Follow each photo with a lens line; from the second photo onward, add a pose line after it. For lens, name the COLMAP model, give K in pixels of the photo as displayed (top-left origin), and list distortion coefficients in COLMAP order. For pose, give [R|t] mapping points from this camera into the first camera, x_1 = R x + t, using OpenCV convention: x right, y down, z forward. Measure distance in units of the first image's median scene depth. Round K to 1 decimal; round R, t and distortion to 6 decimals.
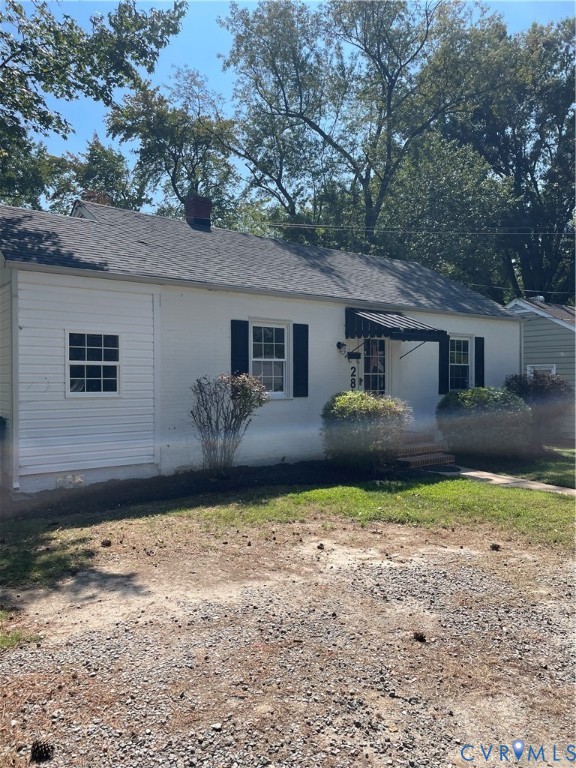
lens RADIAL K [[576.9, 0, 290.3], [0, 576.9, 381.4], [0, 0, 1]] dist [0.081289, -0.100533]
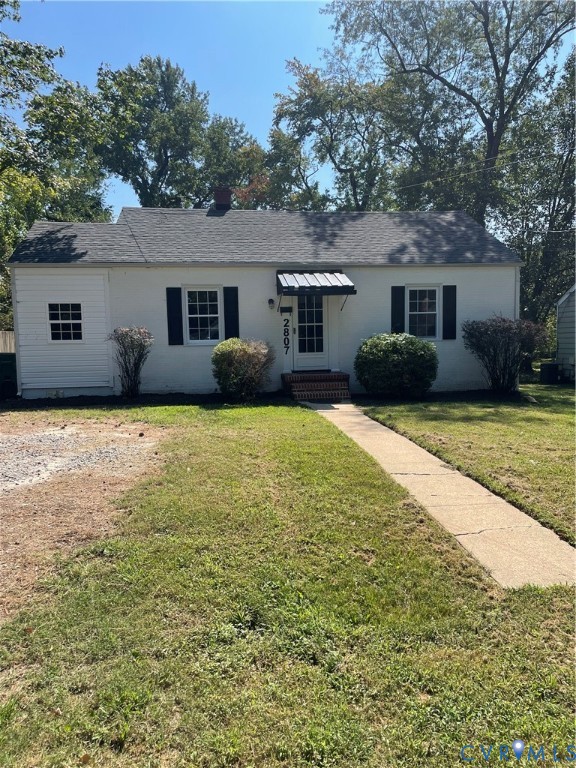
lens RADIAL K [[576.9, 0, 283.8], [0, 576.9, 384.0], [0, 0, 1]] dist [0.081289, -0.100533]
pose [[0.858423, 0.015199, -0.512717, 0.963631], [0.016164, 0.998263, 0.056655, 0.056132], [0.512687, -0.056921, 0.856686, -0.067033]]
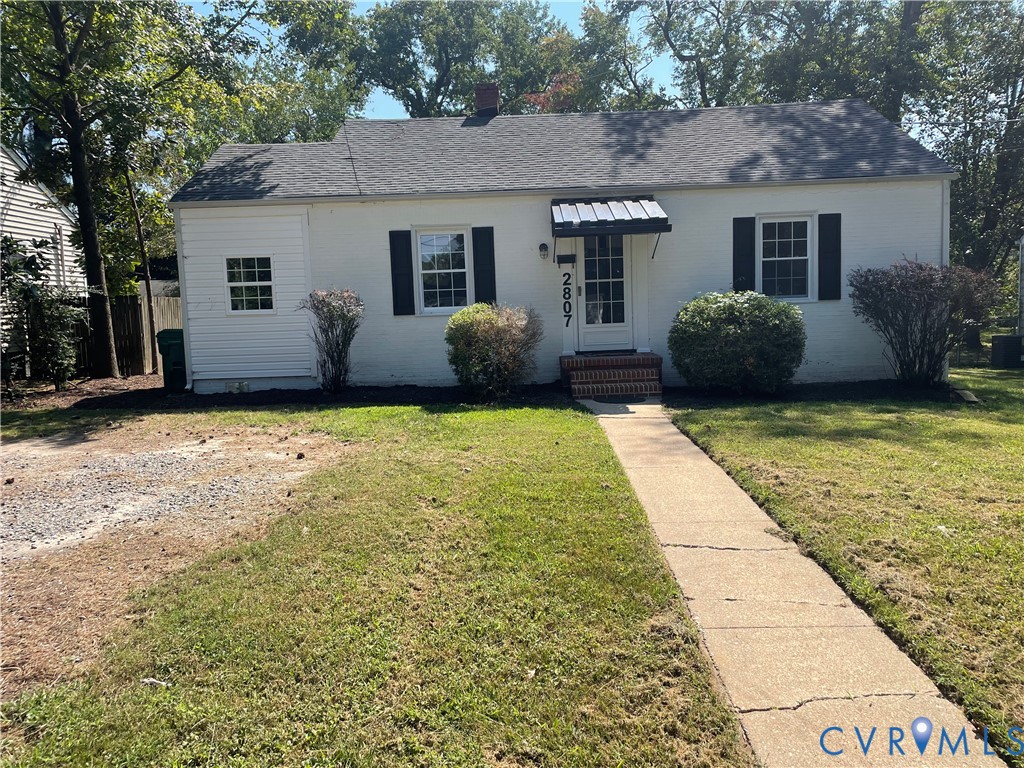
lens RADIAL K [[769.1, 0, 504.8], [0, 769.1, 373.9], [0, 0, 1]] dist [0.081289, -0.100533]
pose [[0.770871, 0.020029, -0.636677, 0.960207], [0.027721, 0.997504, 0.064945, 0.055957], [0.636388, -0.067713, 0.768391, 0.149960]]
